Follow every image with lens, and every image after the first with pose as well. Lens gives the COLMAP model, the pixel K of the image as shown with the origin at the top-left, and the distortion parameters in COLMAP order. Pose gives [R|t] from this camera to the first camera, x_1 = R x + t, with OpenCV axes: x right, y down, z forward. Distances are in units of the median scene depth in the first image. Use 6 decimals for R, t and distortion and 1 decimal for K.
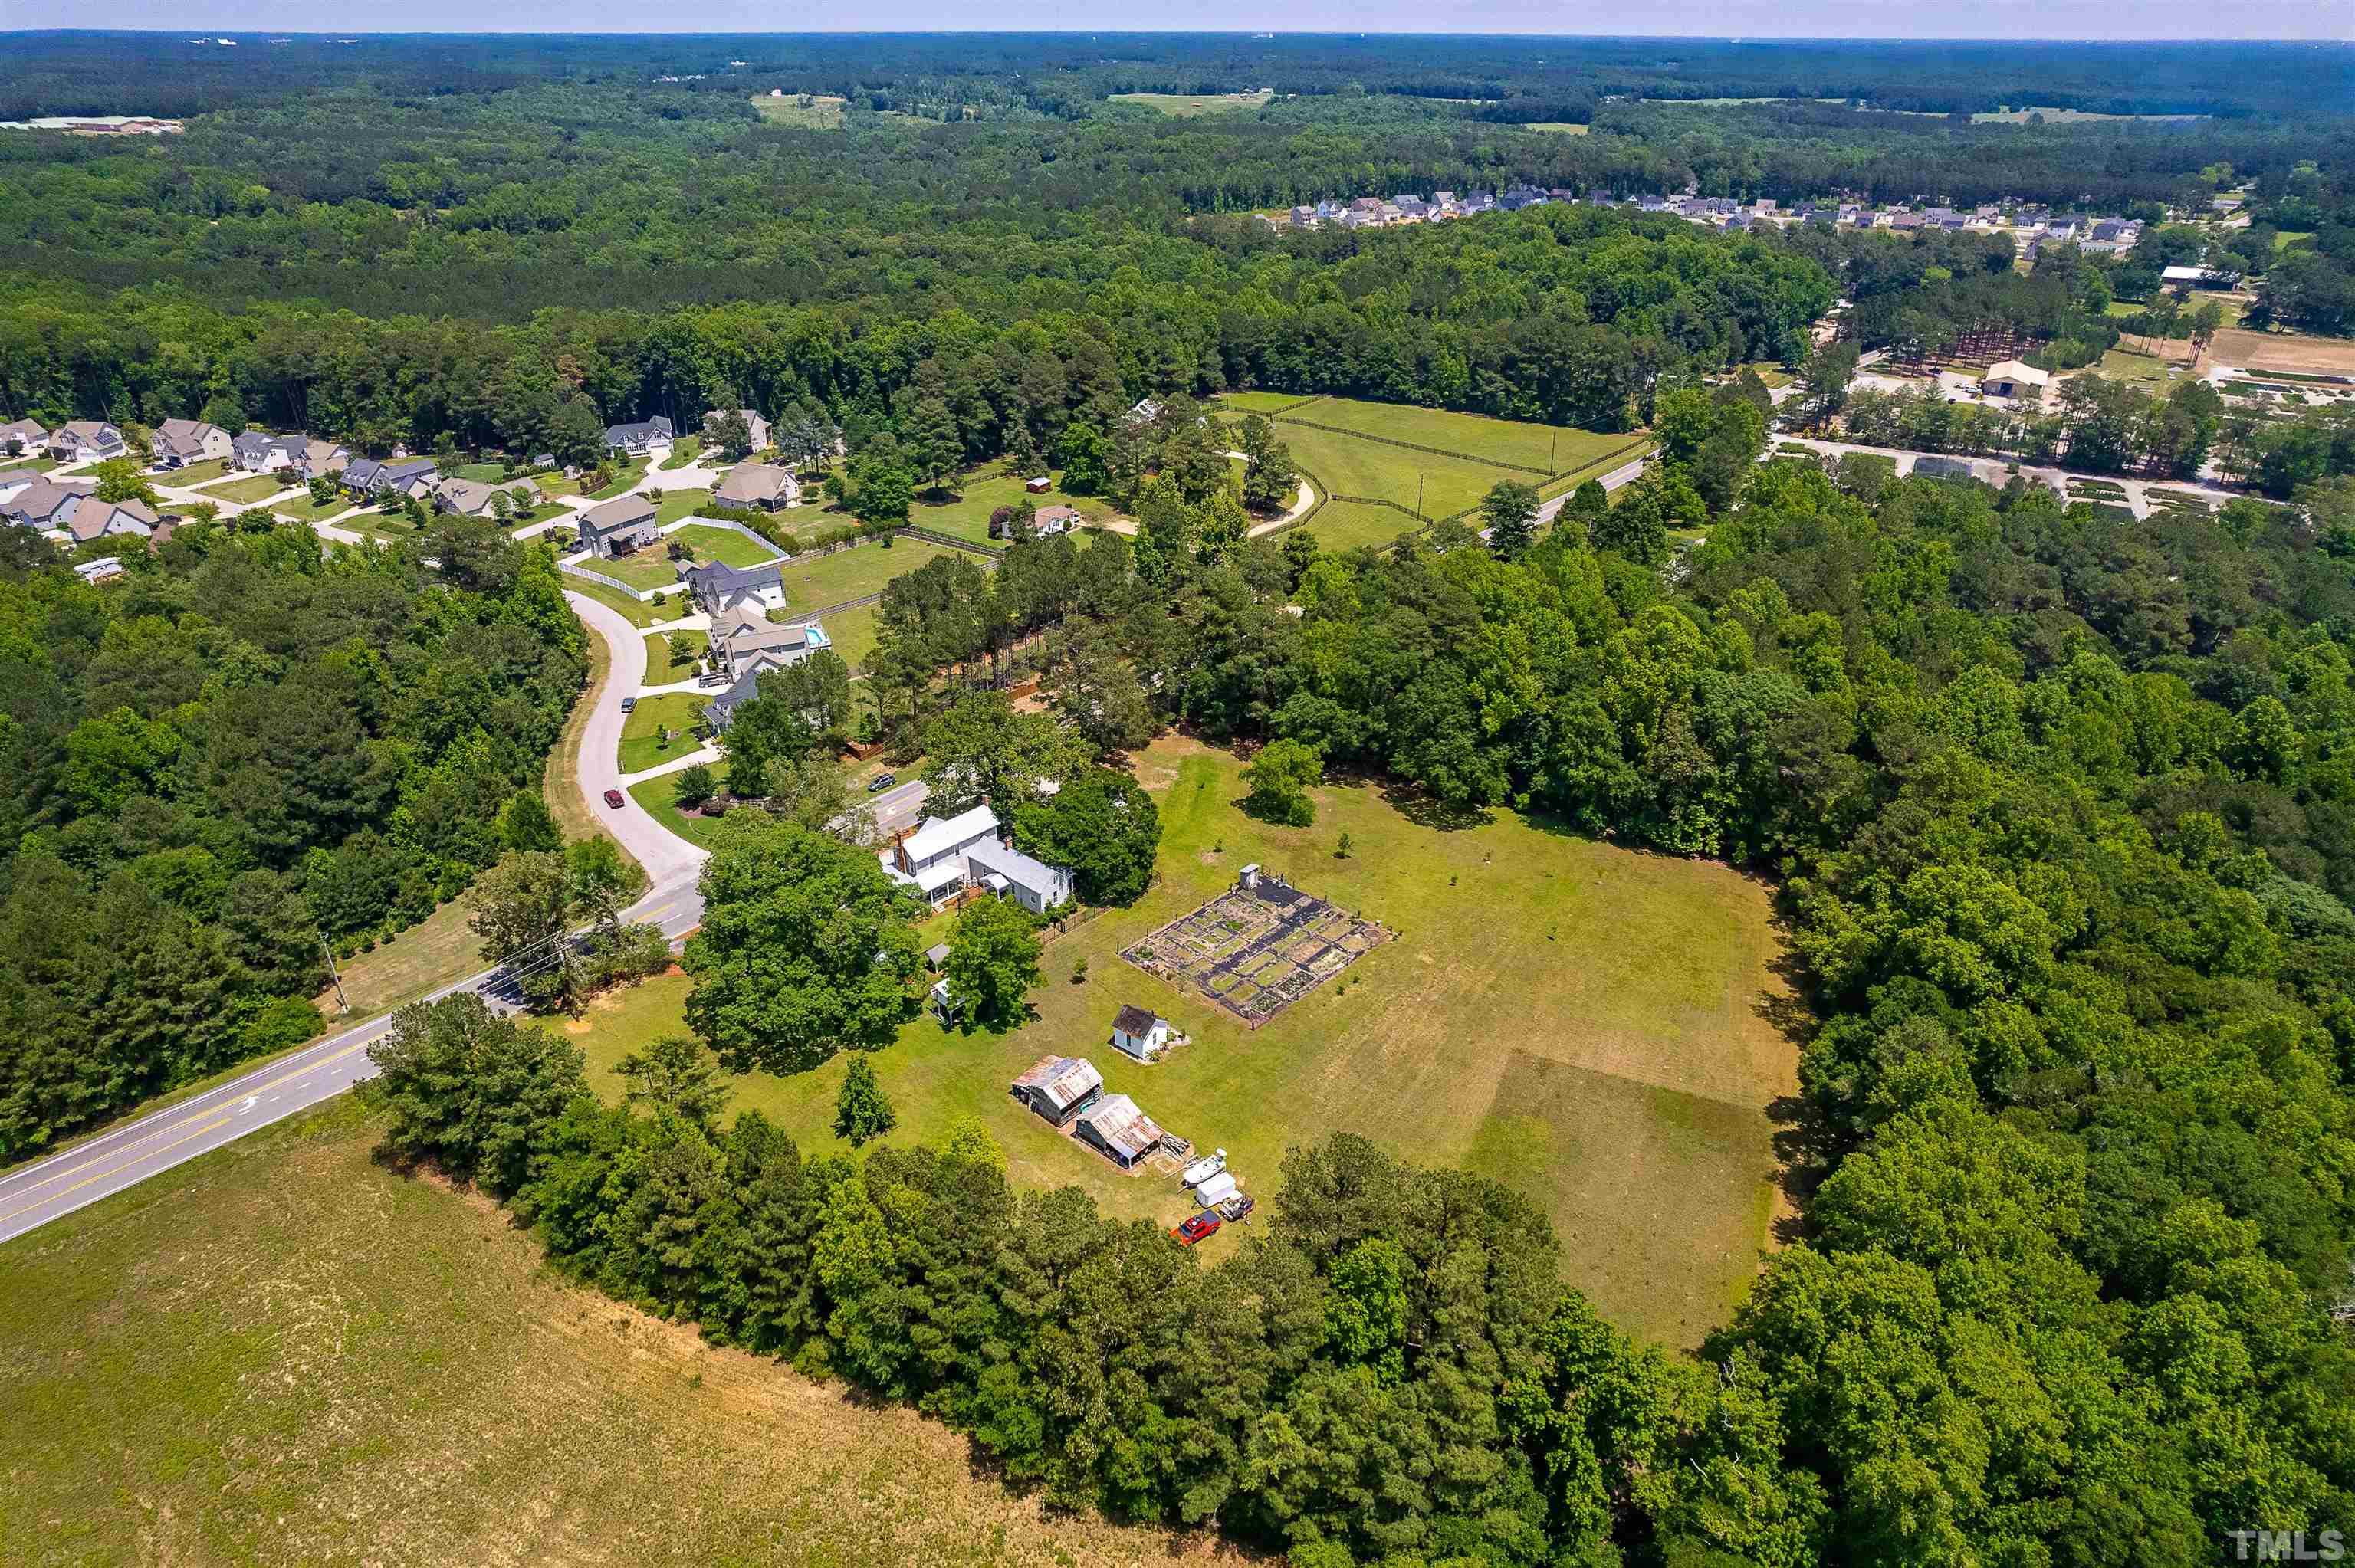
lens RADIAL K [[1508.9, 0, 1206.0], [0, 1508.9, 778.6], [0, 0, 1]] dist [-0.059065, 0.056971]
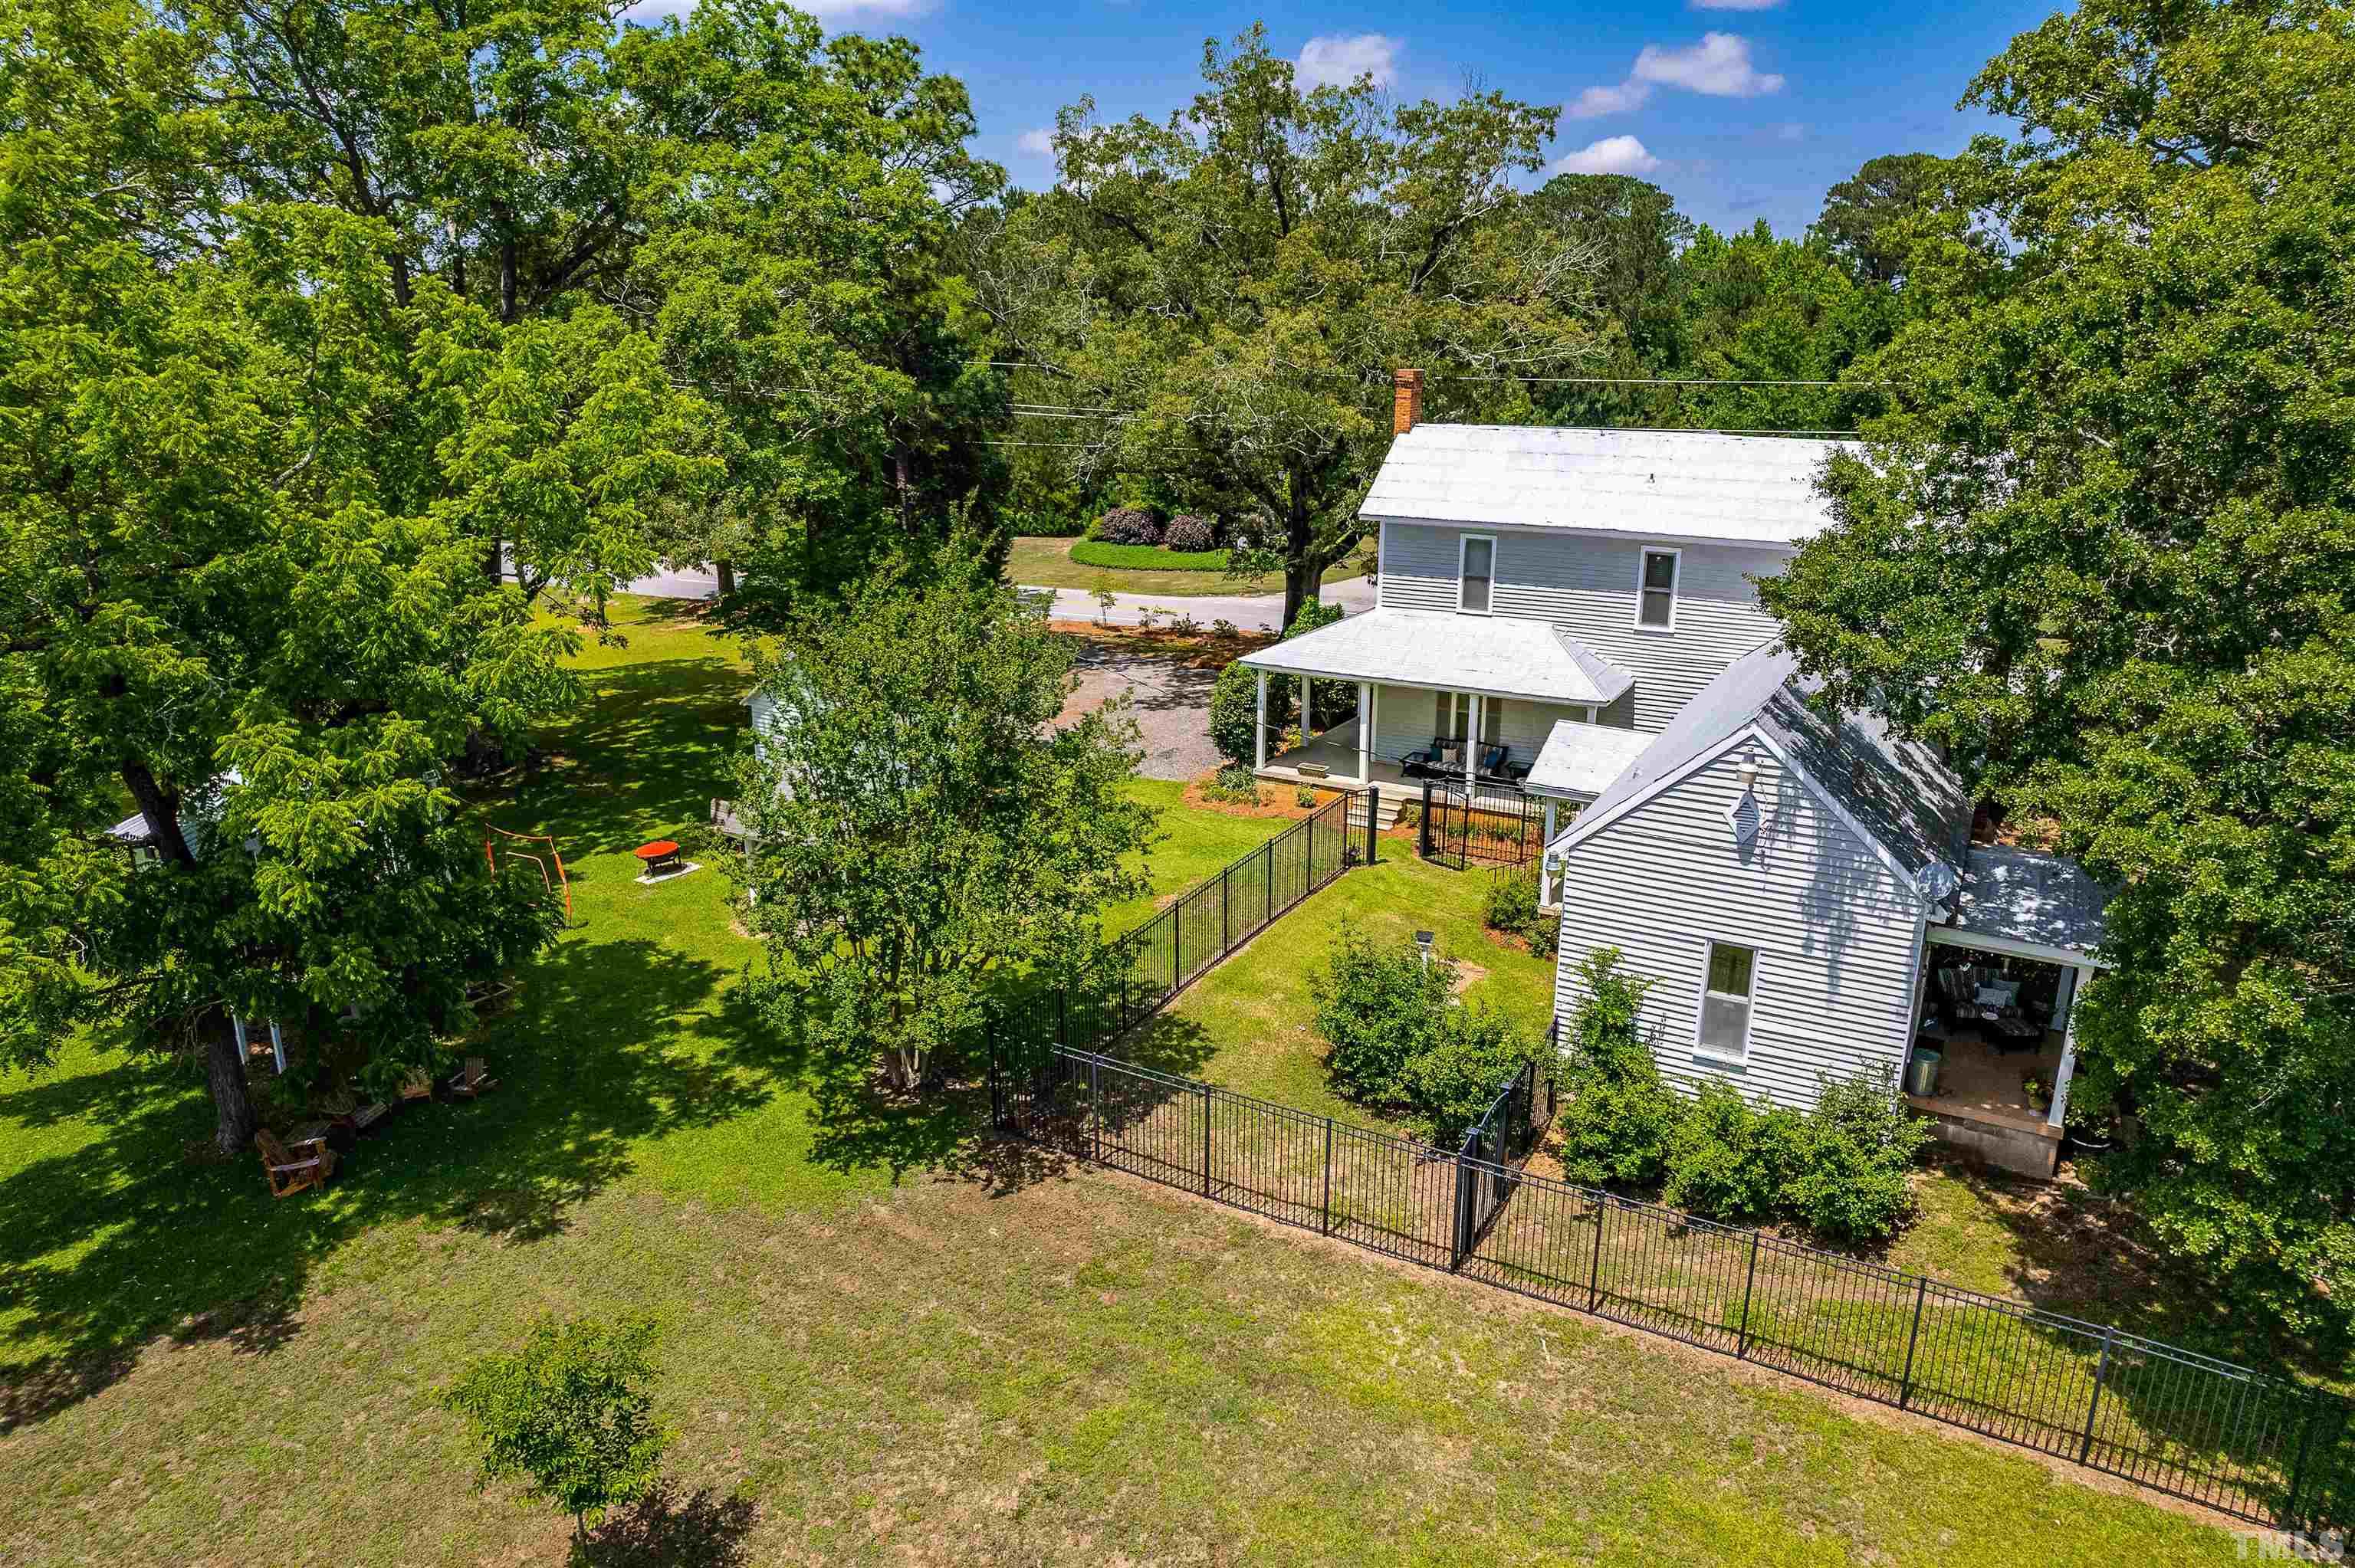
lens RADIAL K [[1506.7, 0, 1183.1], [0, 1506.7, 786.5], [0, 0, 1]] dist [-0.044260, 0.004256]
pose [[0.214040, 0.280310, -0.935742, -0.012008], [-0.437640, 0.883940, 0.164687, 0.065337], [0.873303, 0.374269, 0.311873, 0.935619]]
